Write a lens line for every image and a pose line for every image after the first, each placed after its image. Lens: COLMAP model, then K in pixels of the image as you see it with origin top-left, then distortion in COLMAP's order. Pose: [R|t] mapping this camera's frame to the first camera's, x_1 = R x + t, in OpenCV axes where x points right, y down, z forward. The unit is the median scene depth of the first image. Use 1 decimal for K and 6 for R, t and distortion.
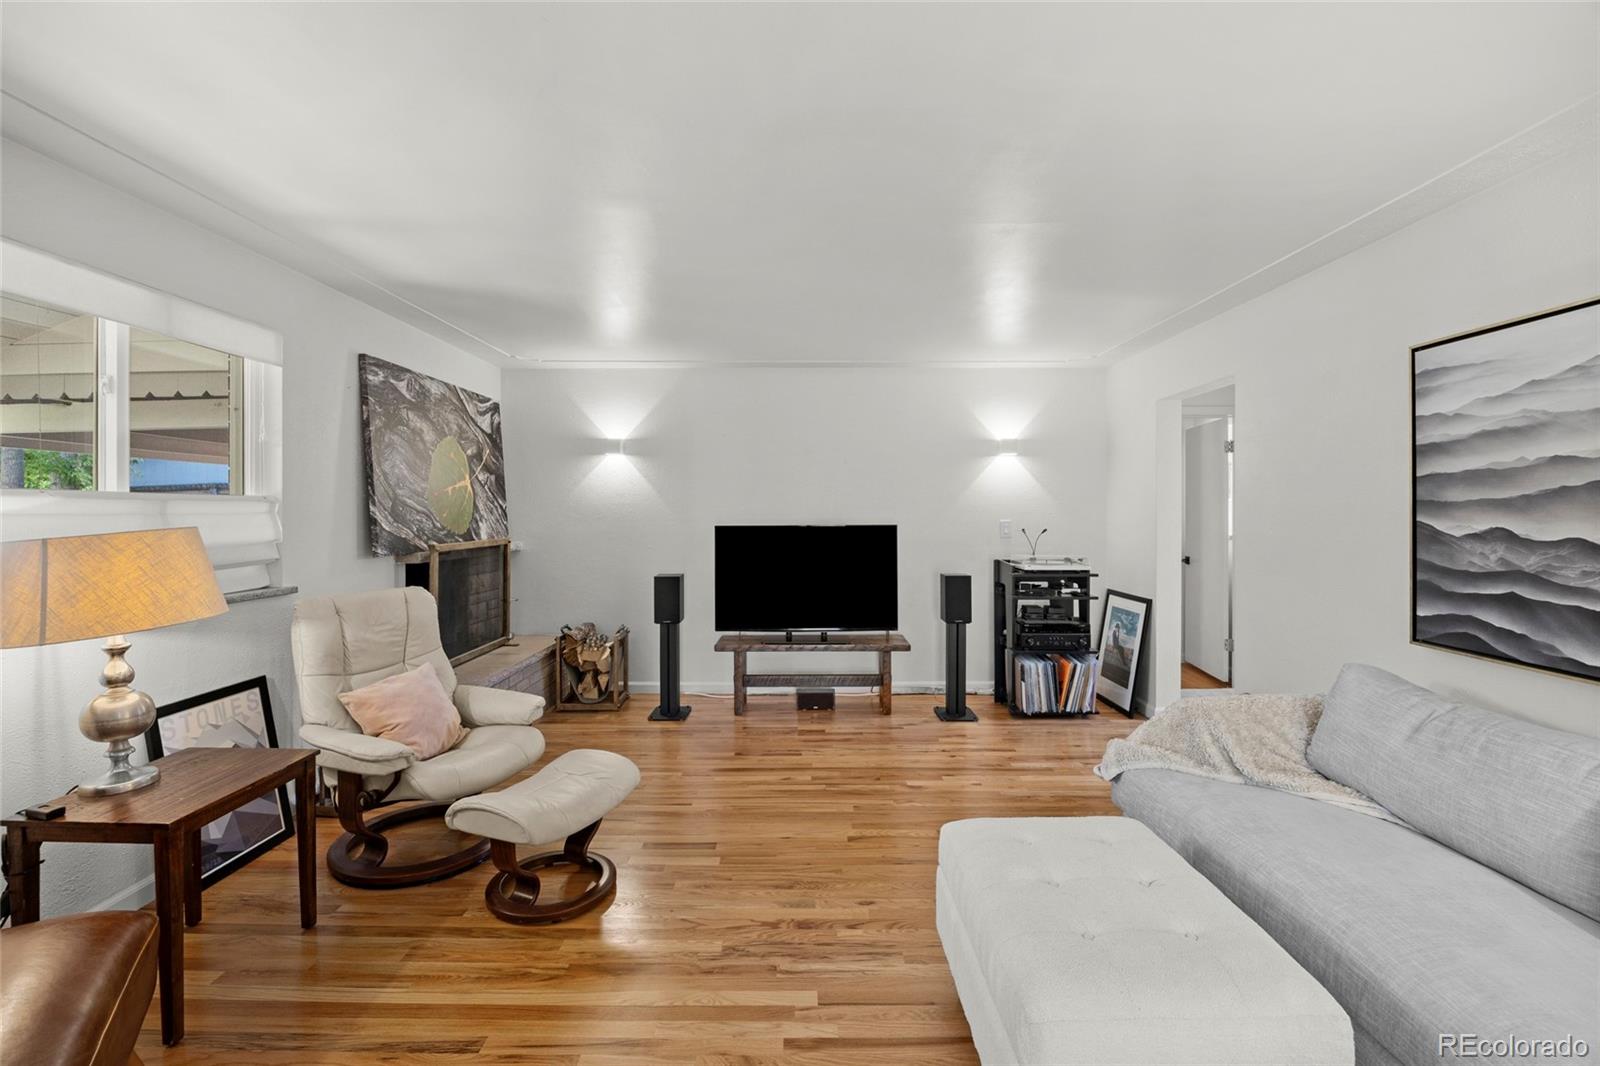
lens RADIAL K [[691.5, 0, 795.4], [0, 691.5, 512.3], [0, 0, 1]] dist [-0.005985, 0.001013]
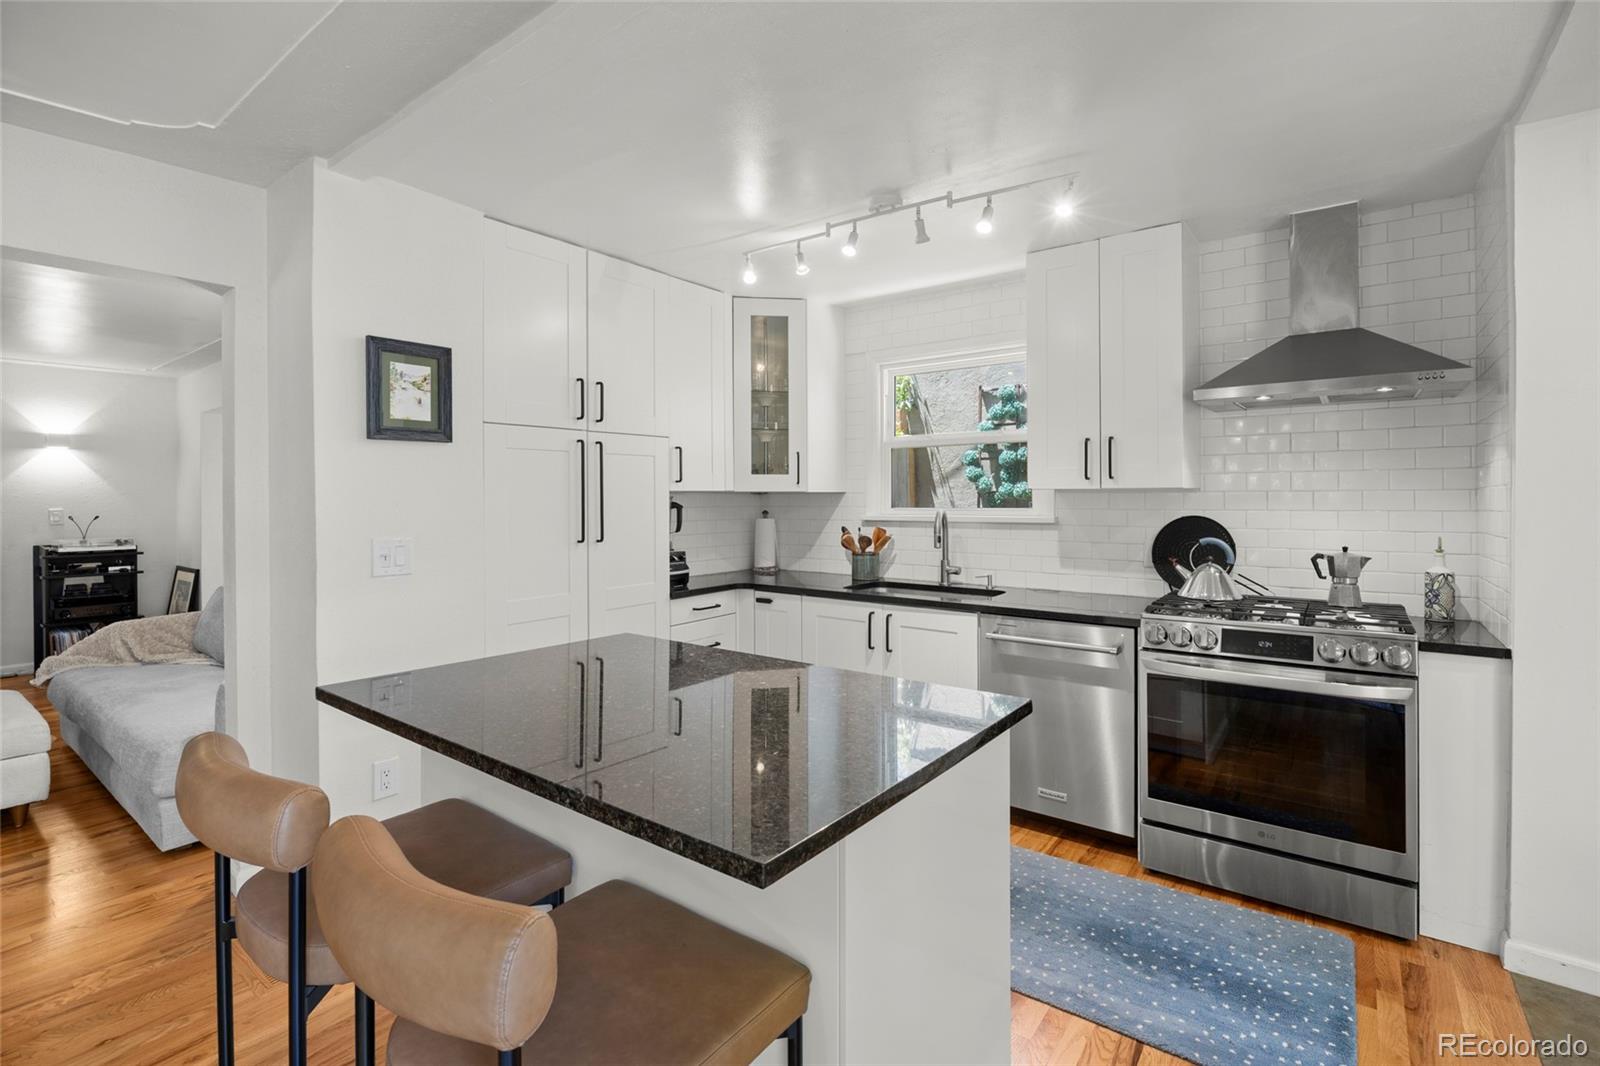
lens RADIAL K [[729.9, 0, 802.8], [0, 729.9, 498.4], [0, 0, 1]] dist [-0.010864, 0.000257]
pose [[0.600309, -0.004354, 0.799756, 0.145499], [0.006318, 0.999980, 0.000702, 0.002910], [-0.799743, 0.004632, 0.600324, -0.837689]]
